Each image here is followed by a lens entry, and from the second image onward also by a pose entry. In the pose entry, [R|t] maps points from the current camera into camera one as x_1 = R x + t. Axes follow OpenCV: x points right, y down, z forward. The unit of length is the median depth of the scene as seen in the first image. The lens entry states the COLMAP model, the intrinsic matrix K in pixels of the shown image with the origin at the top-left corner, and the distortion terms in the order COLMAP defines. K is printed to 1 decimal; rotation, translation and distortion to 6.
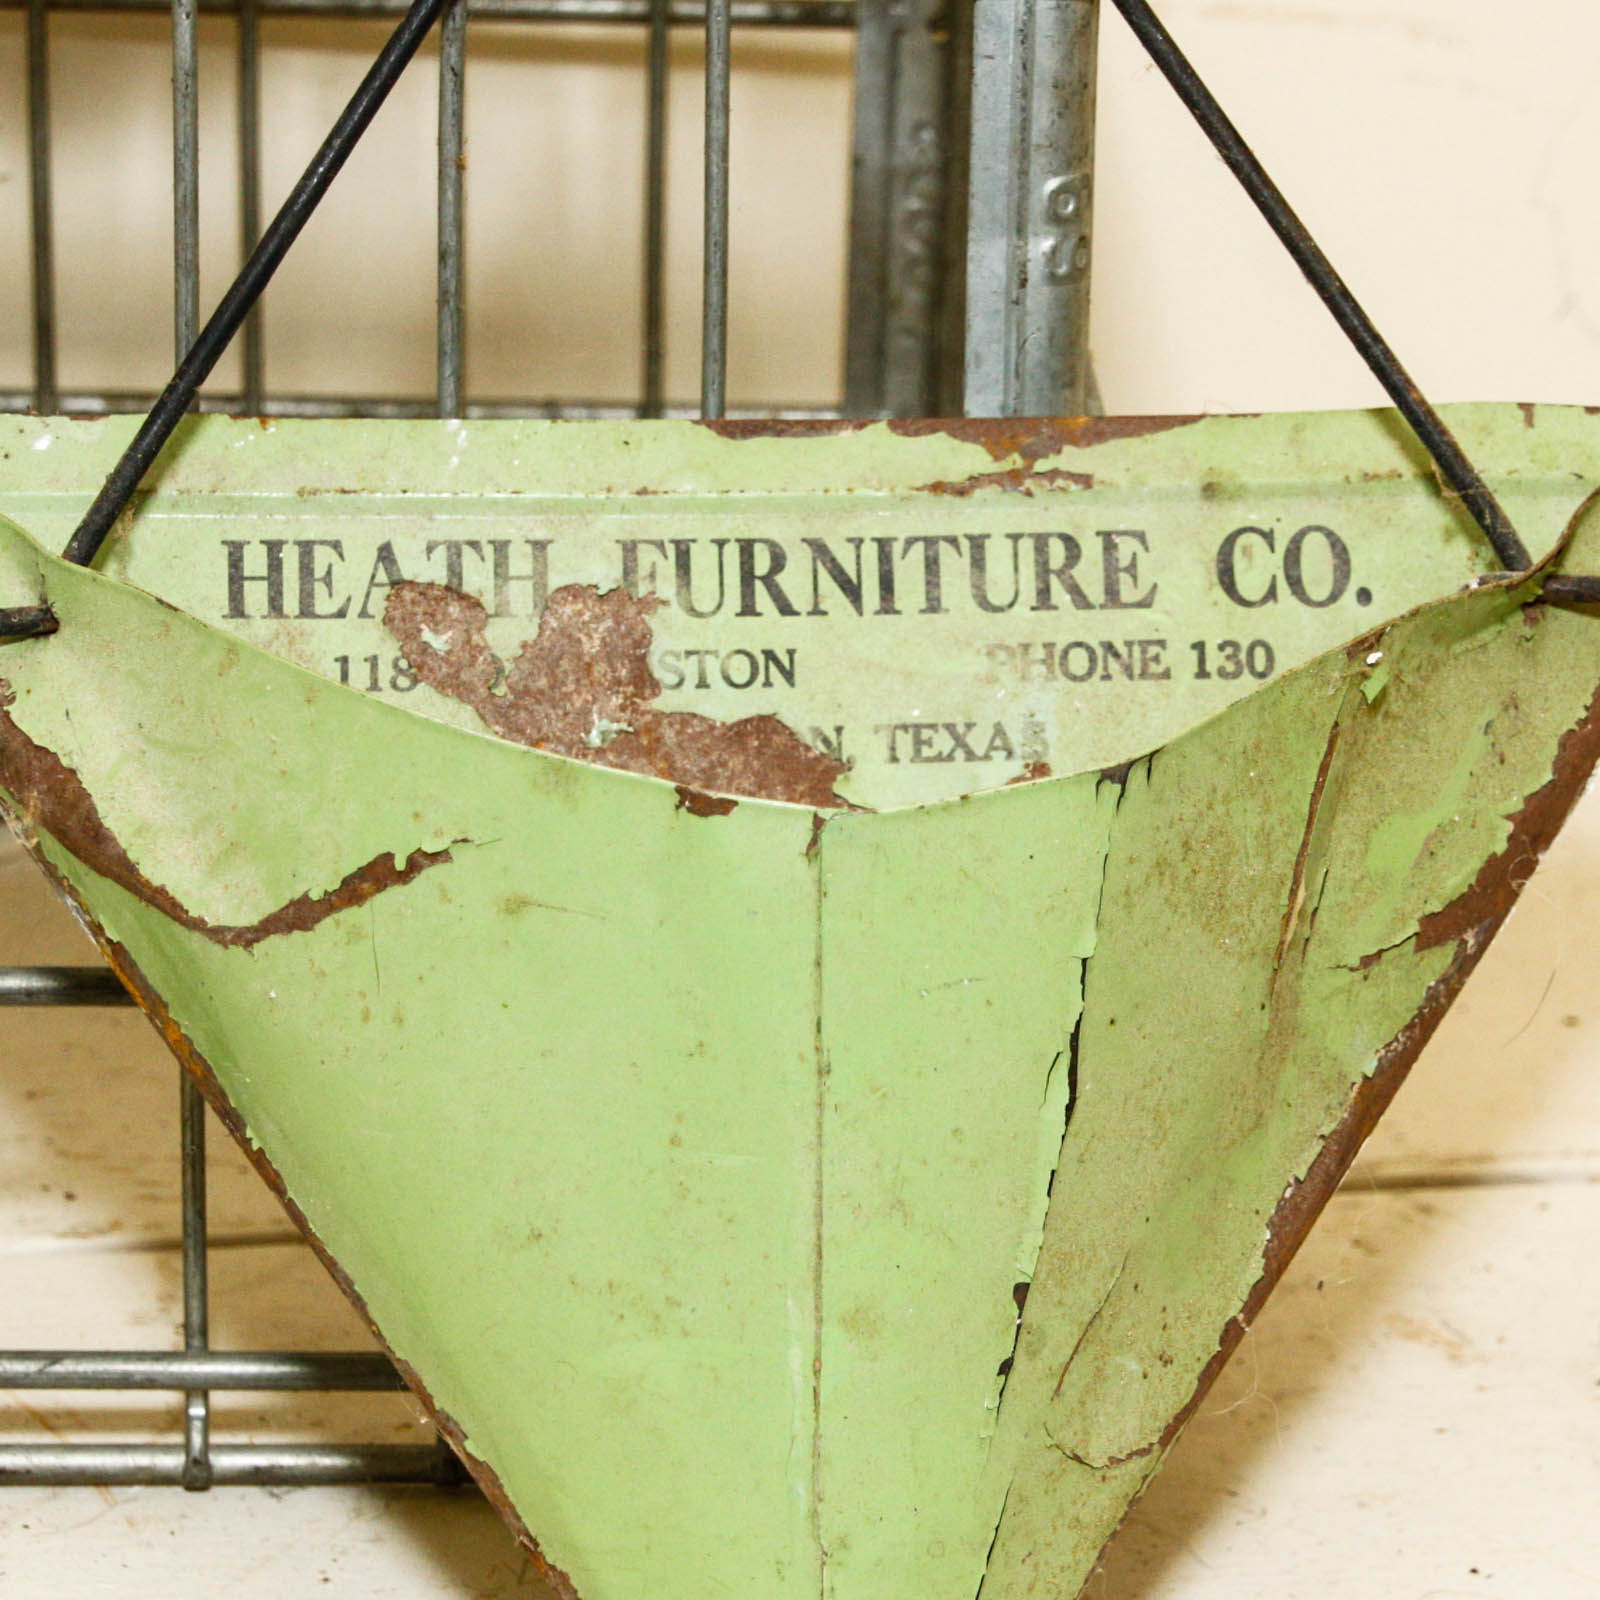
lens RADIAL K [[6964.8, 0, 800.0], [0, 6964.8, 800.0], [0, 0, 1]] dist [0.400452, 2.641521]
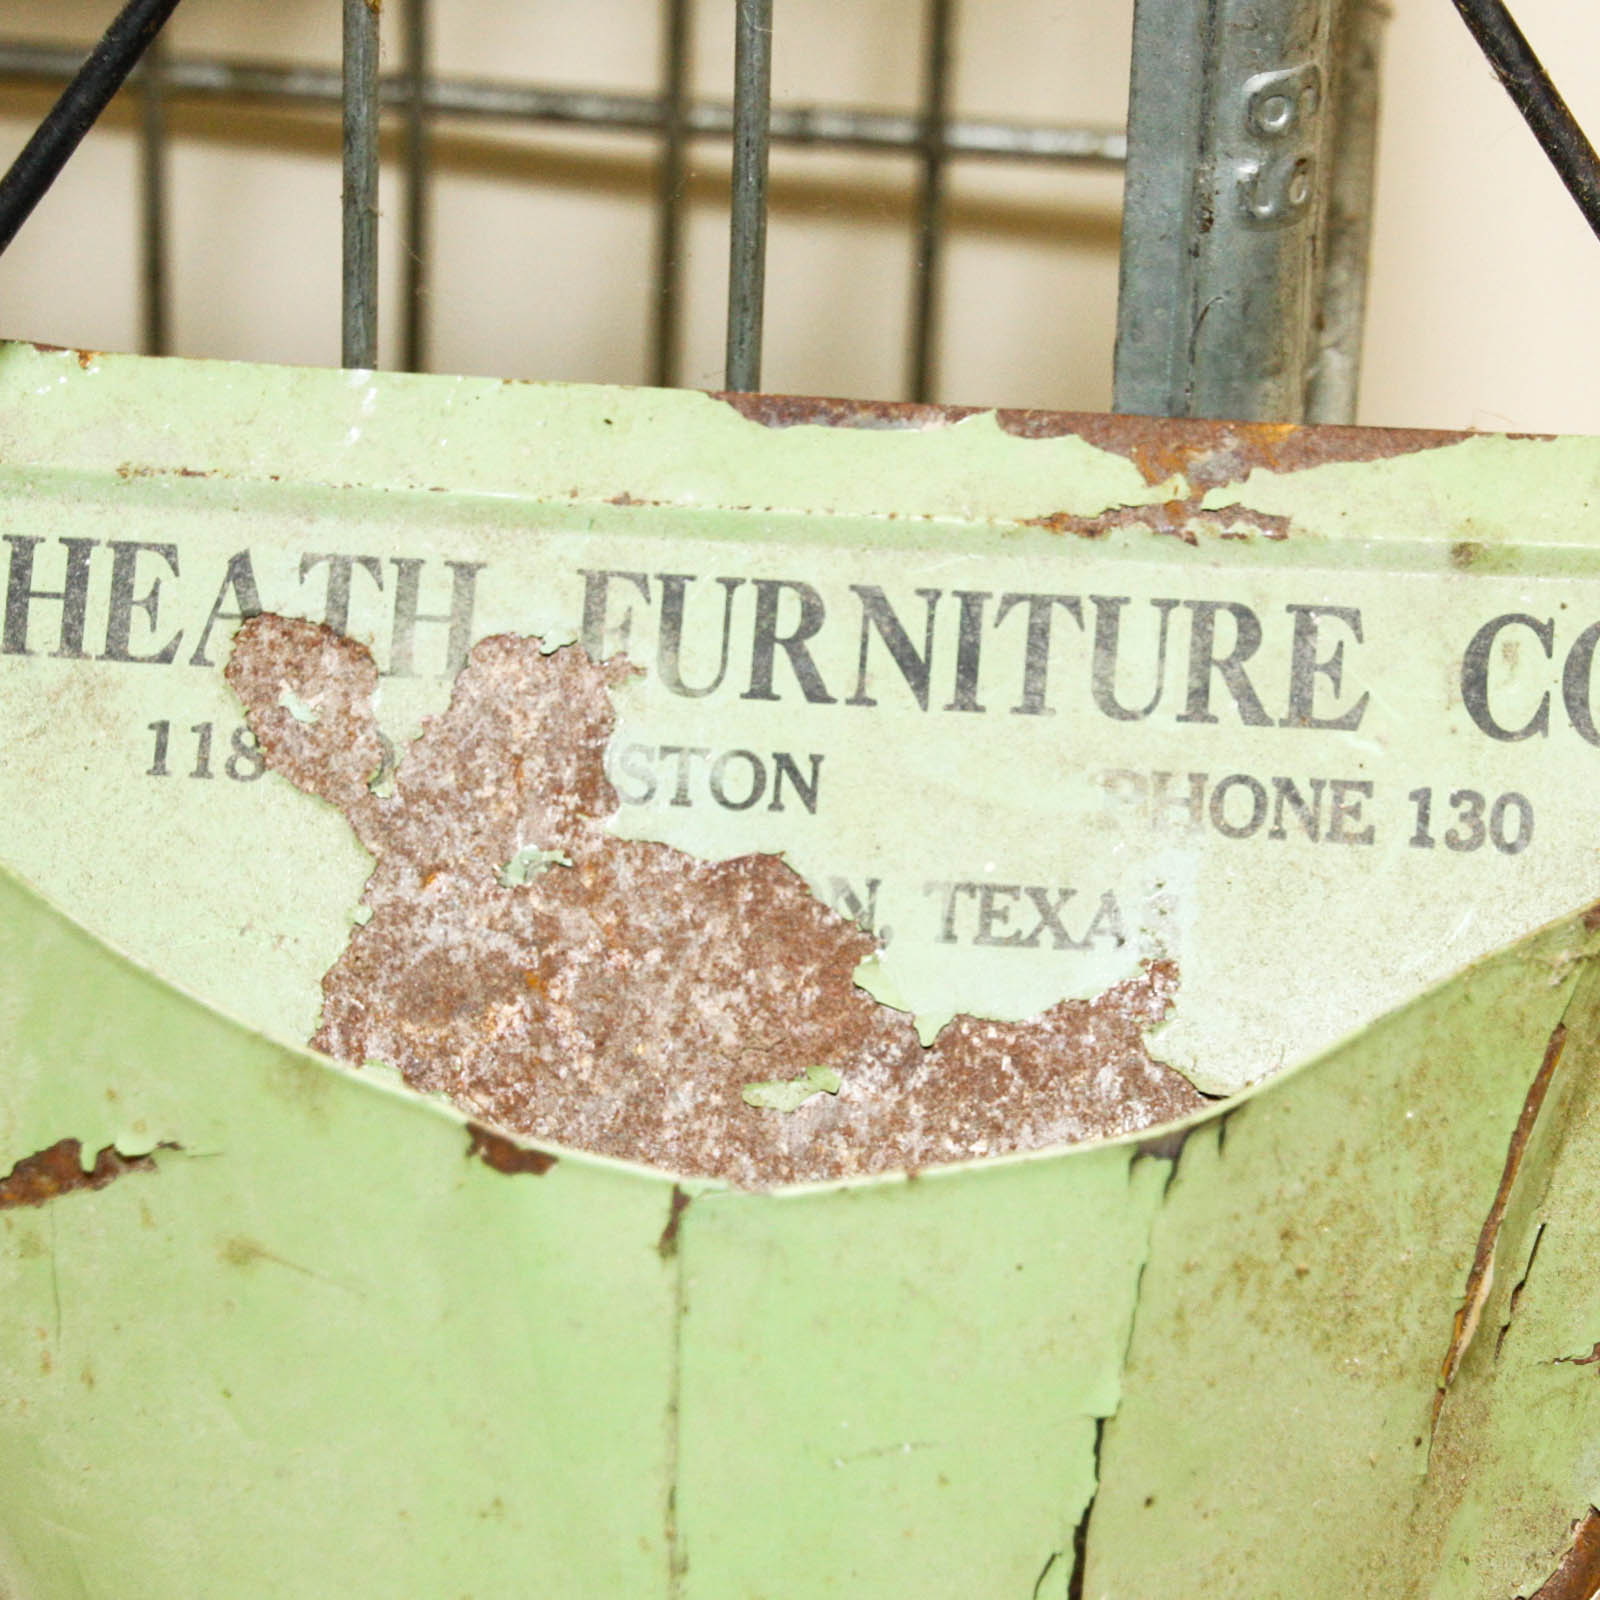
lens RADIAL K [[6496.4, 0, 800.0], [0, 6496.4, 800.0], [0, 0, 1]] dist [0.277927, 2.325101]
pose [[0.989121, 0.076779, -0.125480, 0.076780], [-0.059663, 0.989063, 0.134885, -0.102503], [0.134464, -0.125931, 0.982884, 0.379141]]
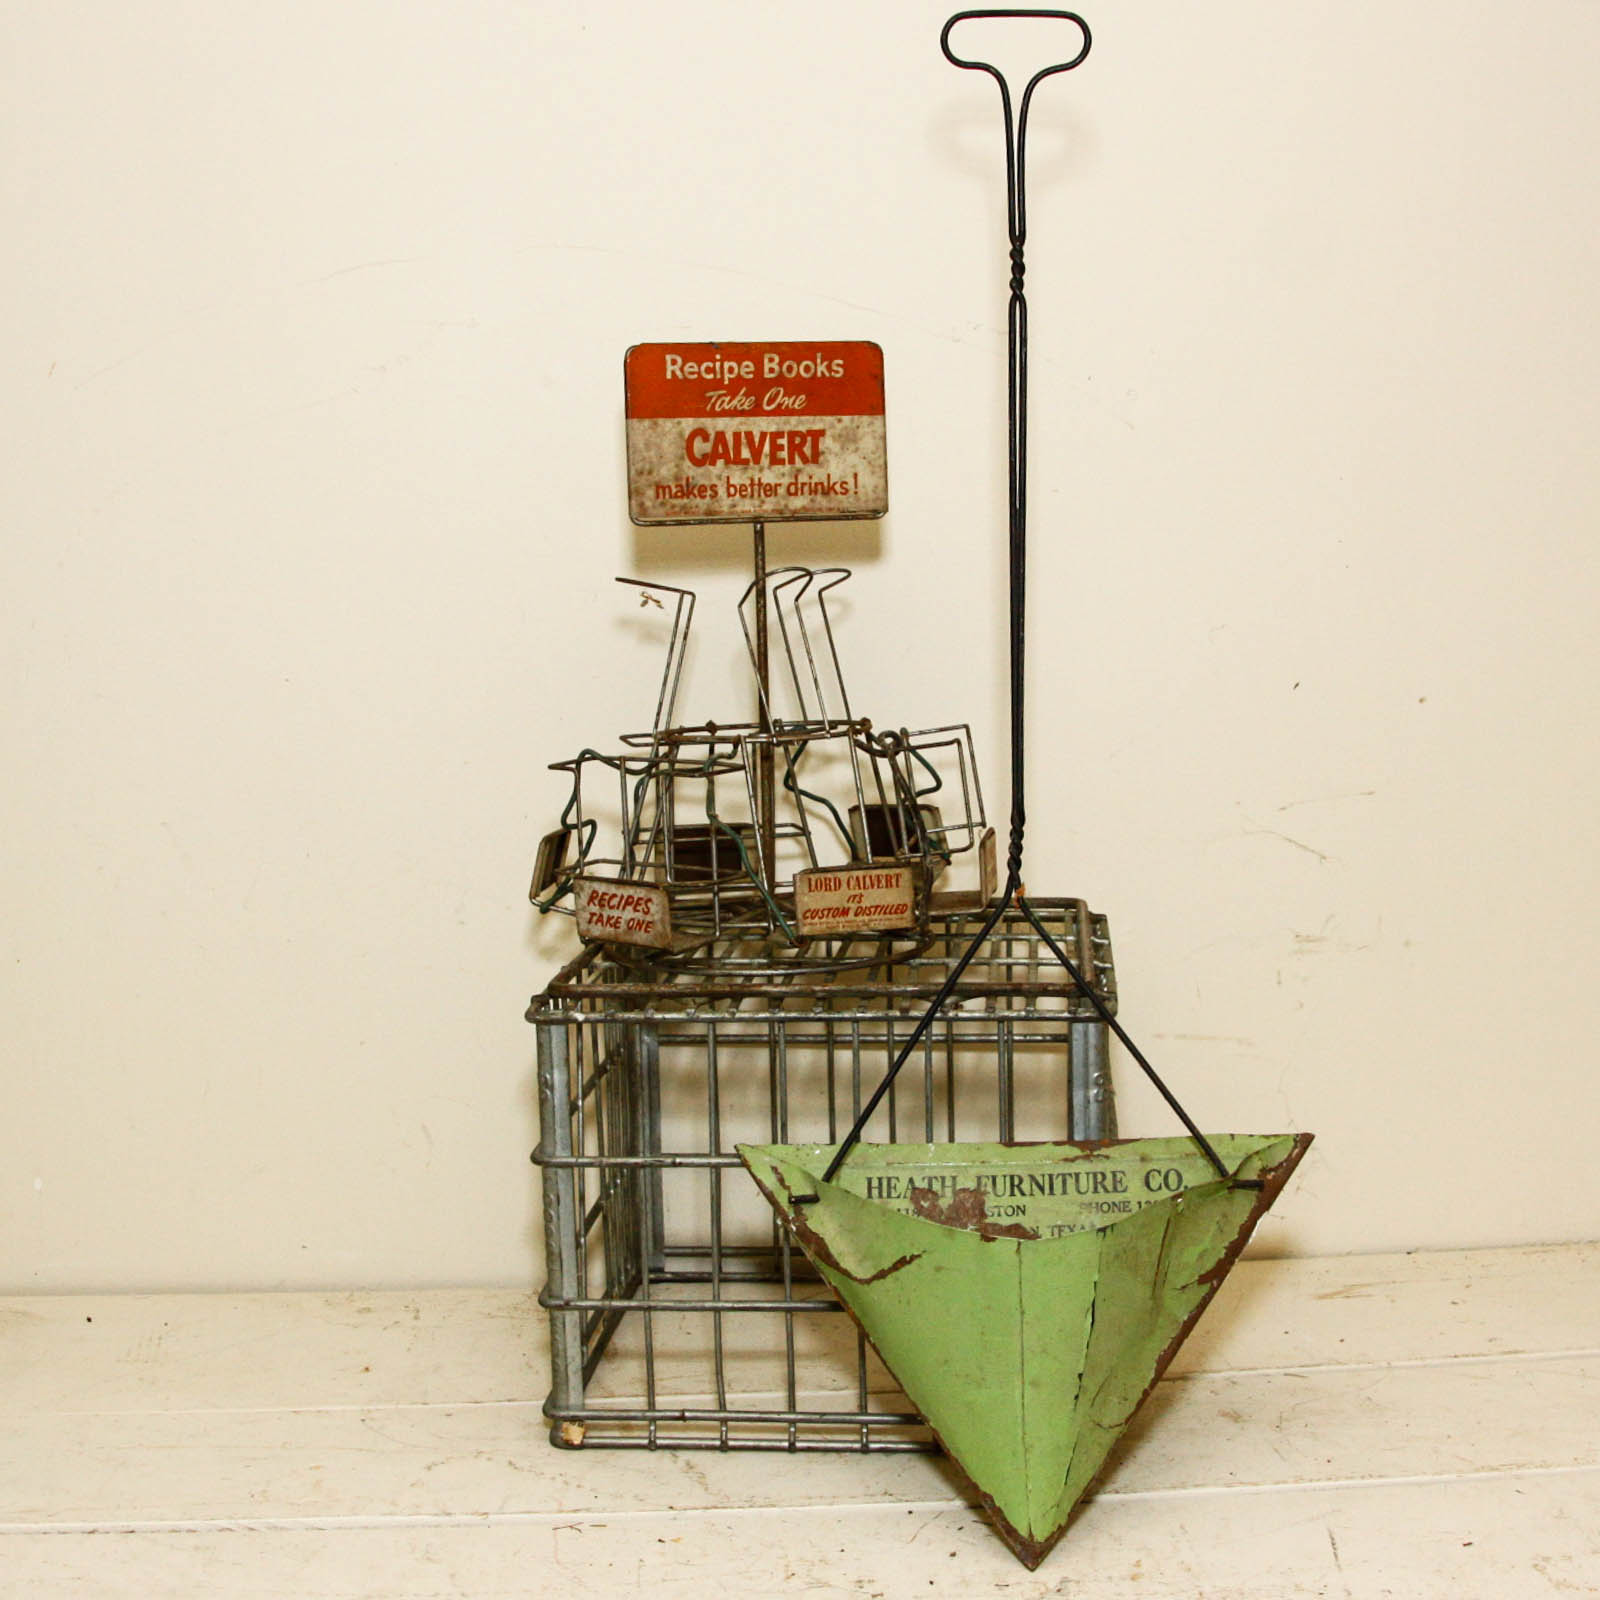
lens RADIAL K [[2585.1, 0, 912.7], [0, 2585.1, 825.4], [0, 0, 1]] dist [-0.136895, 0.103161]
pose [[0.994552, -0.028465, -0.100277, 0.079535], [0.006637, 0.977333, -0.211605, 0.066805], [0.104027, 0.209787, 0.972197, -0.325255]]
